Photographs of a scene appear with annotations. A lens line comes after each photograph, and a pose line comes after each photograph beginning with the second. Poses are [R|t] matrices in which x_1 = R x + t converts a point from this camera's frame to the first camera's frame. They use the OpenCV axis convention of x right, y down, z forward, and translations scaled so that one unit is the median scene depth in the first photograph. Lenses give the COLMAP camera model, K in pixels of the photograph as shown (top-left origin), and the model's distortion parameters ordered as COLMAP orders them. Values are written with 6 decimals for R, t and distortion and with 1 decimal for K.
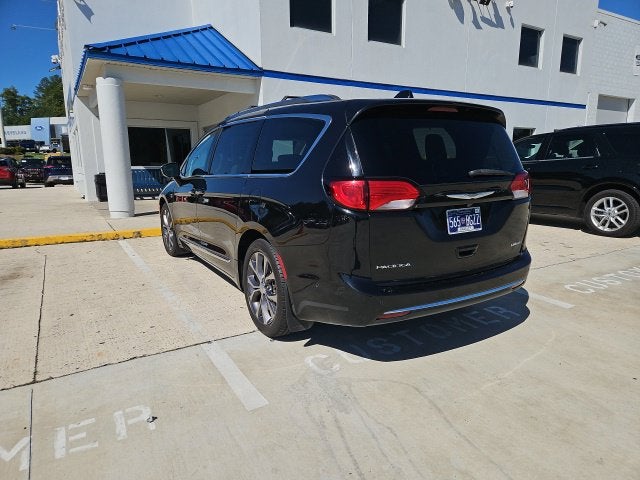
lens RADIAL K [[425.4, 0, 319.5], [0, 425.4, 242.6], [0, 0, 1]] dist [0.066879, -0.048710]
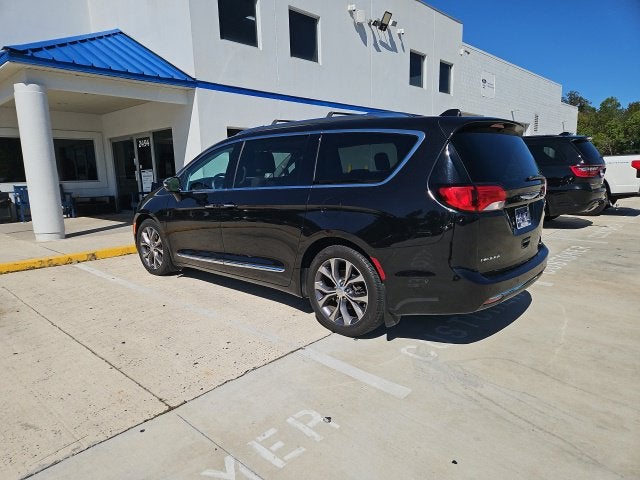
lens RADIAL K [[425.4, 0, 313.9], [0, 425.4, 241.6], [0, 0, 1]] dist [0.066879, -0.048710]
pose [[0.960475, -0.064816, 0.270715, -0.421651], [0.071708, 0.997303, -0.015635, -0.005163], [-0.268972, 0.034430, 0.962532, -0.006588]]
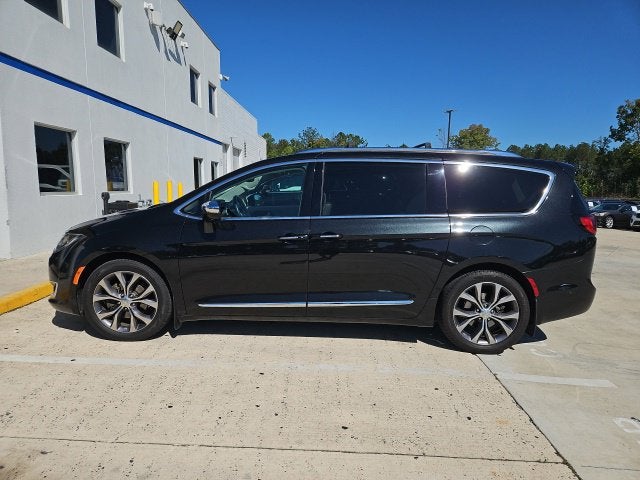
lens RADIAL K [[425.4, 0, 322.3], [0, 425.4, 240.1], [0, 0, 1]] dist [0.066879, -0.048710]
pose [[0.536482, -0.092527, 0.838824, -1.152043], [0.137138, 0.990318, 0.021529, -0.149991], [-0.832695, 0.103484, 0.543977, 0.634843]]
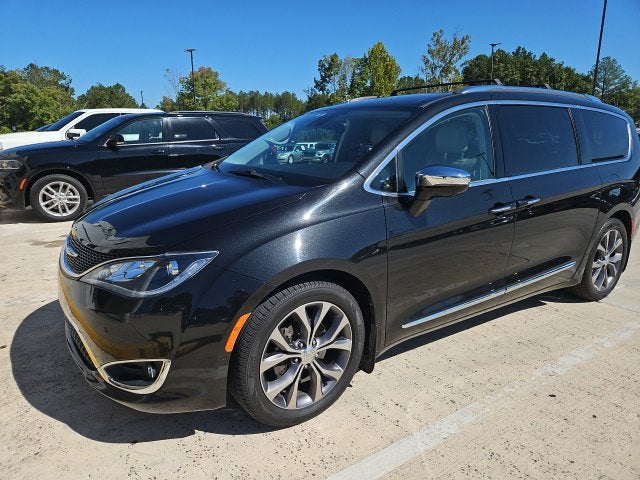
lens RADIAL K [[425.4, 0, 315.0], [0, 425.4, 237.8], [0, 0, 1]] dist [0.066879, -0.048710]
pose [[-0.036216, -0.231551, 0.972148, -1.082593], [0.186156, 0.954197, 0.234210, -0.329909], [-0.981852, 0.189454, 0.008548, 1.547220]]
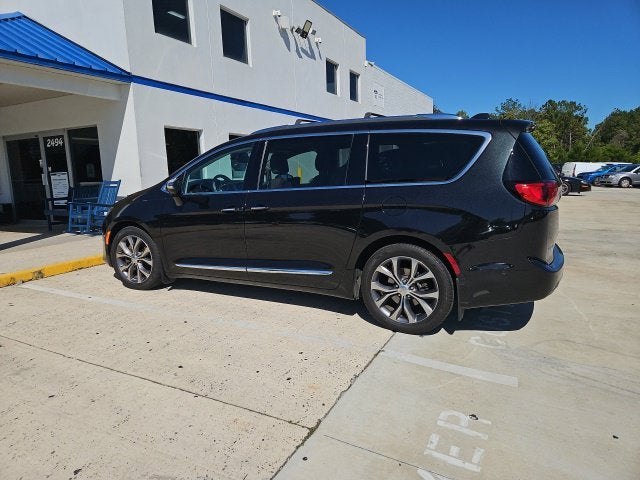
lens RADIAL K [[425.4, 0, 314.6], [0, 425.4, 229.2], [0, 0, 1]] dist [0.066879, -0.048710]
pose [[0.854675, -0.090475, 0.511218, -0.755650], [0.120668, 0.992349, -0.026112, -0.037622], [-0.504945, 0.084005, 0.859054, 0.162199]]
